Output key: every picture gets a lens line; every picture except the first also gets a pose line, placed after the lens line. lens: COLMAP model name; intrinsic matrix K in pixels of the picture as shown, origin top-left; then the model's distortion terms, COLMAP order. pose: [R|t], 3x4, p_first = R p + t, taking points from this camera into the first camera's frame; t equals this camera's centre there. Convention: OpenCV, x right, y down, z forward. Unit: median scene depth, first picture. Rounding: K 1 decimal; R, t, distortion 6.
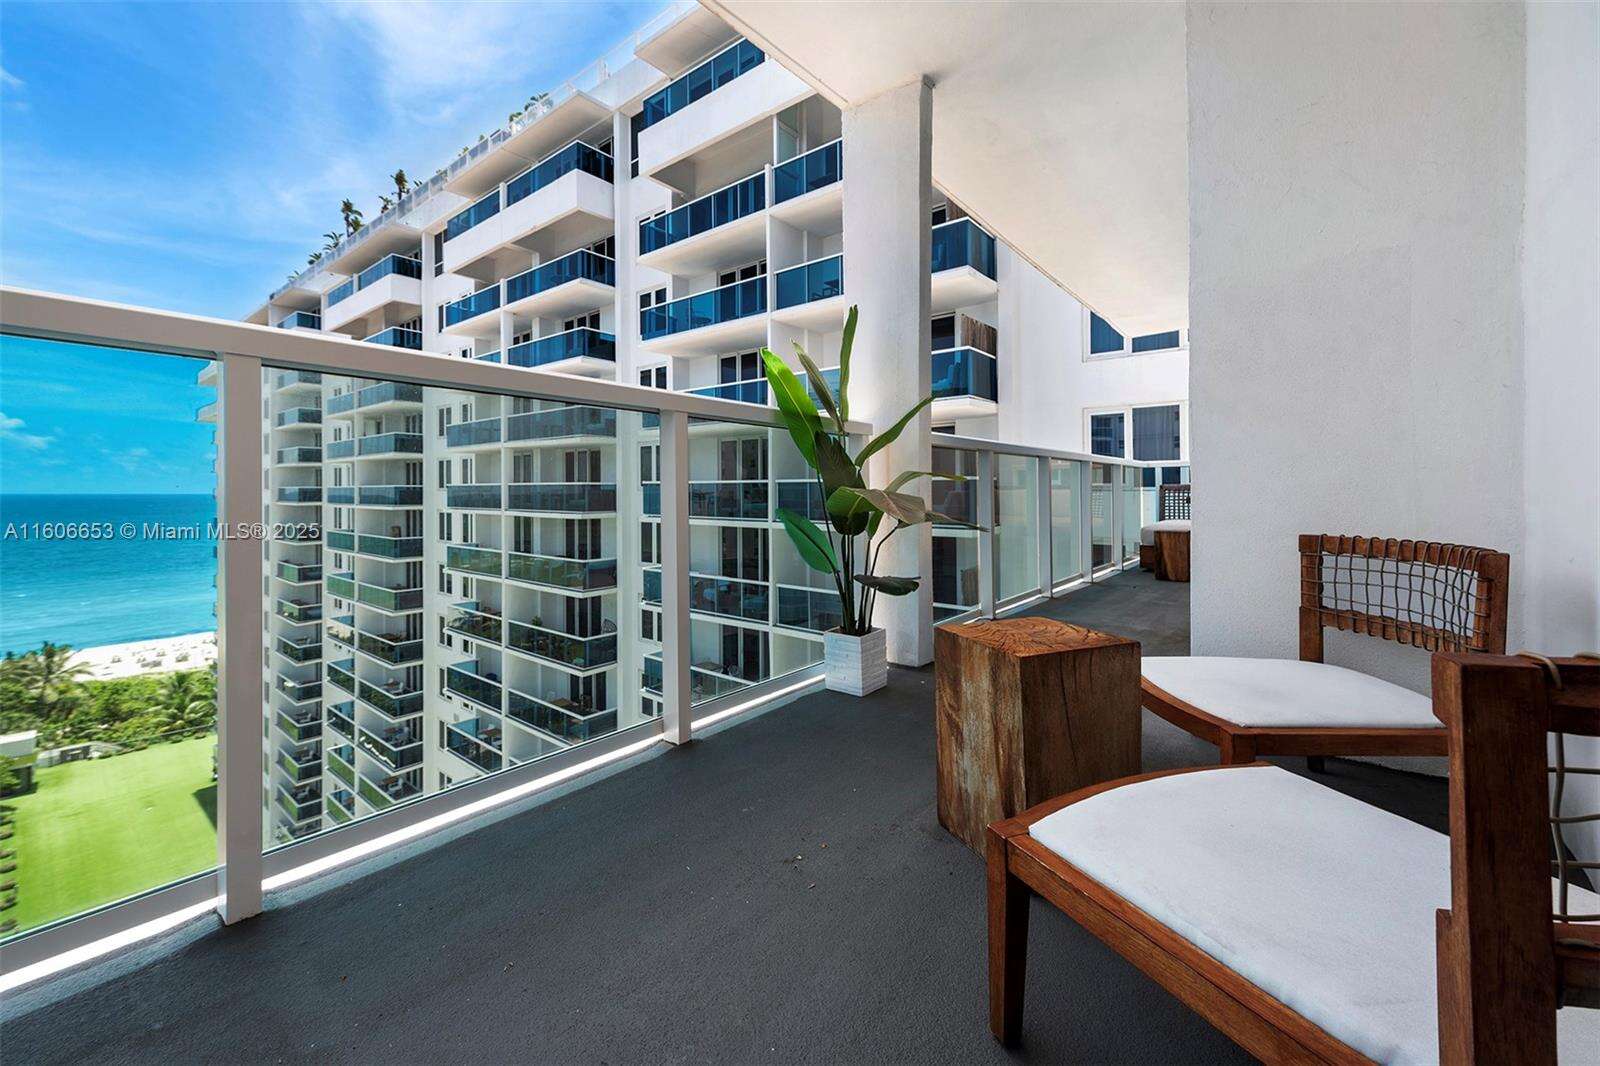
lens RADIAL K [[649.3, 0, 814.1], [0, 649.3, 489.7], [0, 0, 1]] dist [0.013165, -0.001822]
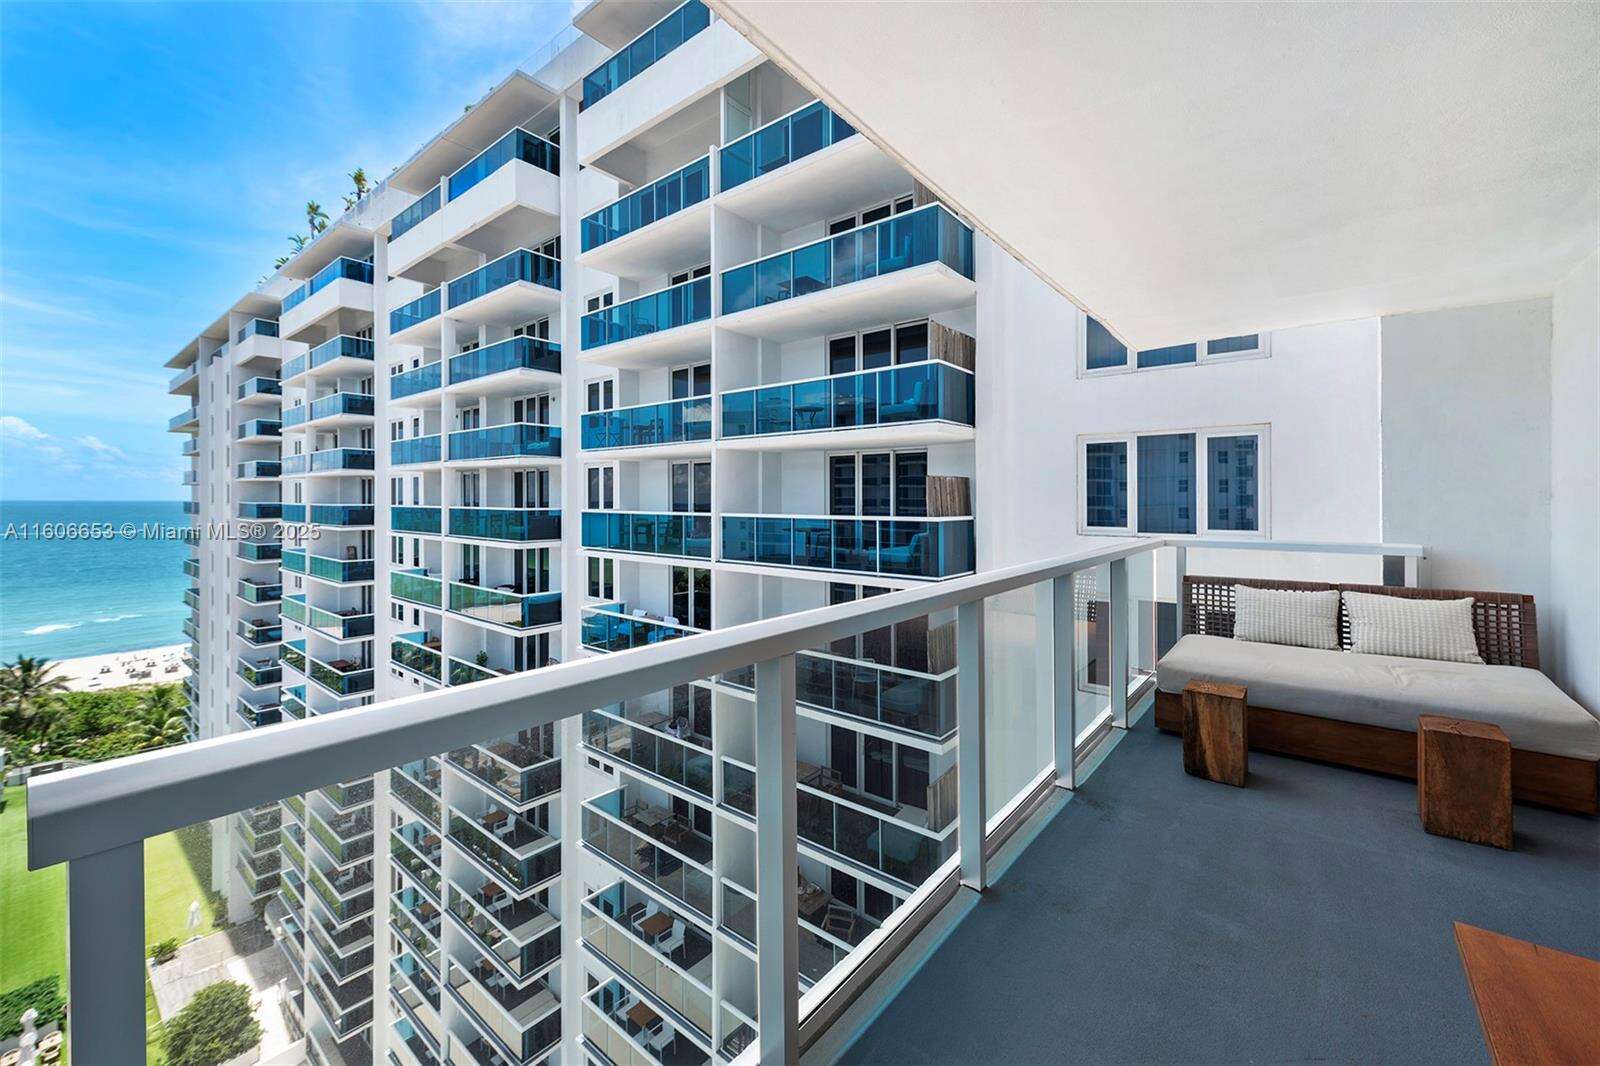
lens RADIAL K [[649.3, 0, 807.2], [0, 649.3, 503.2], [0, 0, 1]] dist [0.013165, -0.001822]
pose [[0.999893, 0.004144, -0.013995, 0.038341], [-0.004027, 0.999957, 0.008379, -0.020571], [0.014029, -0.008322, 0.999867, 0.078988]]
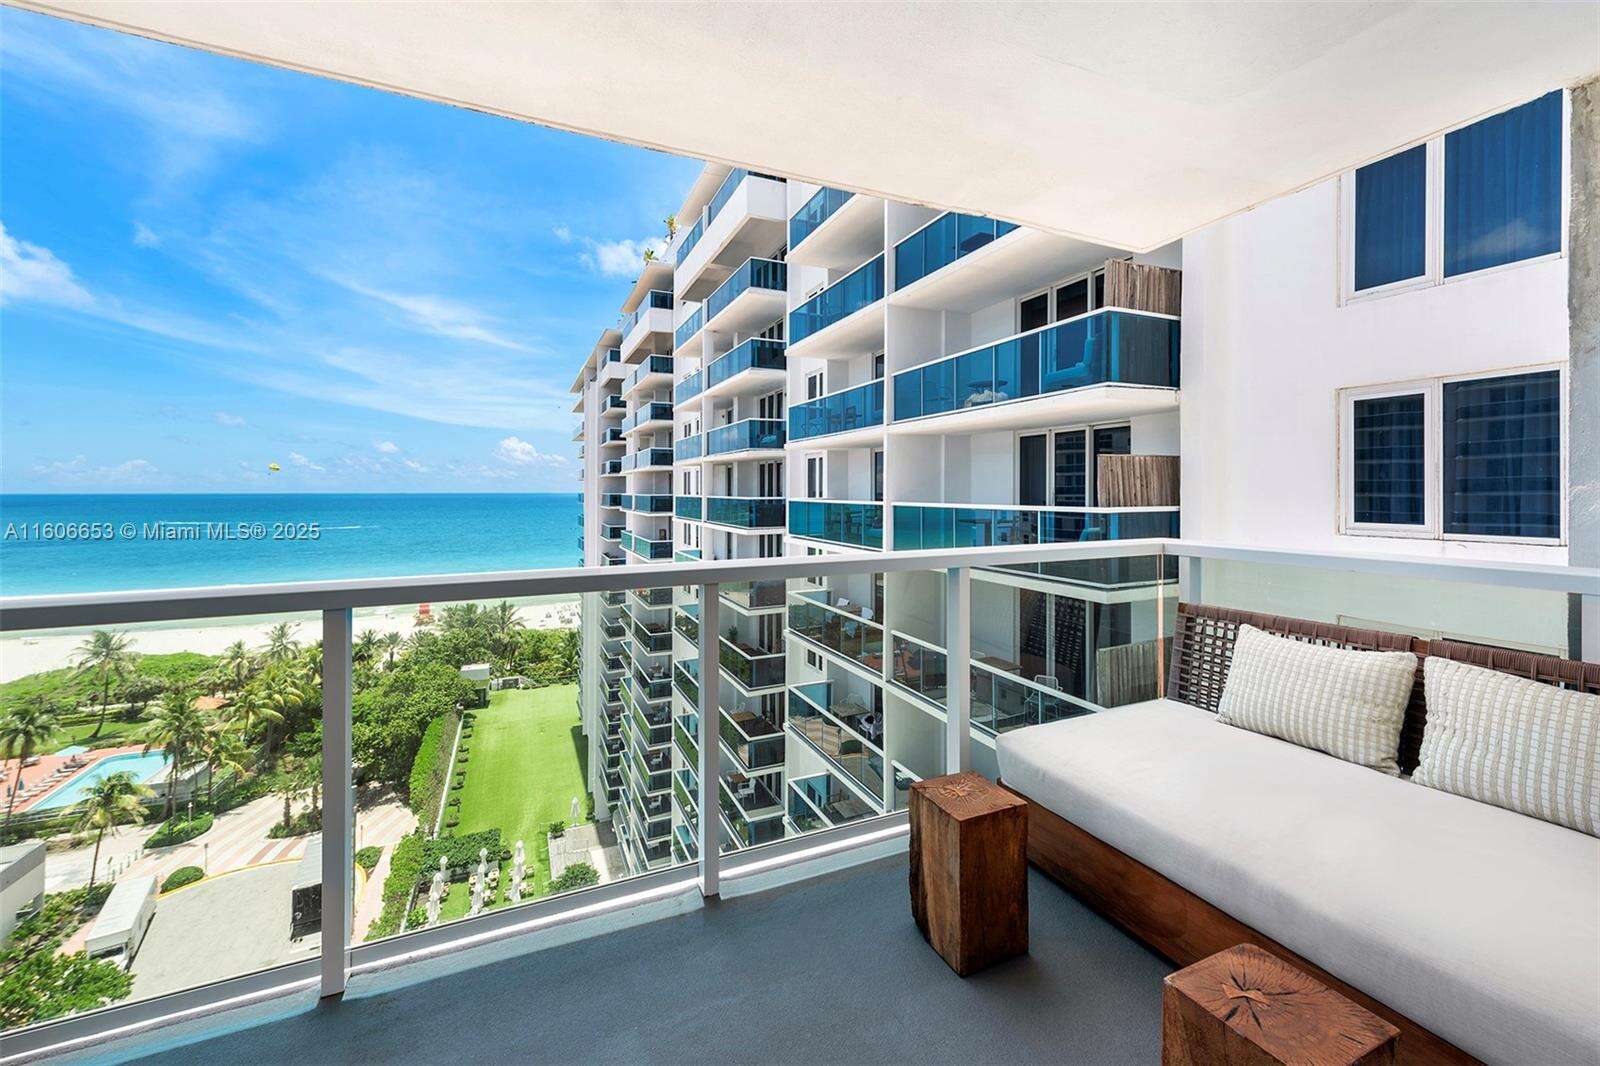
lens RADIAL K [[649.3, 0, 804.6], [0, 649.3, 492.4], [0, 0, 1]] dist [0.013165, -0.001822]
pose [[0.888969, 0.000148, -0.457967, 0.120153], [0.003320, 0.999972, 0.006768, -0.018599], [0.457955, -0.007537, 0.888944, 0.128504]]
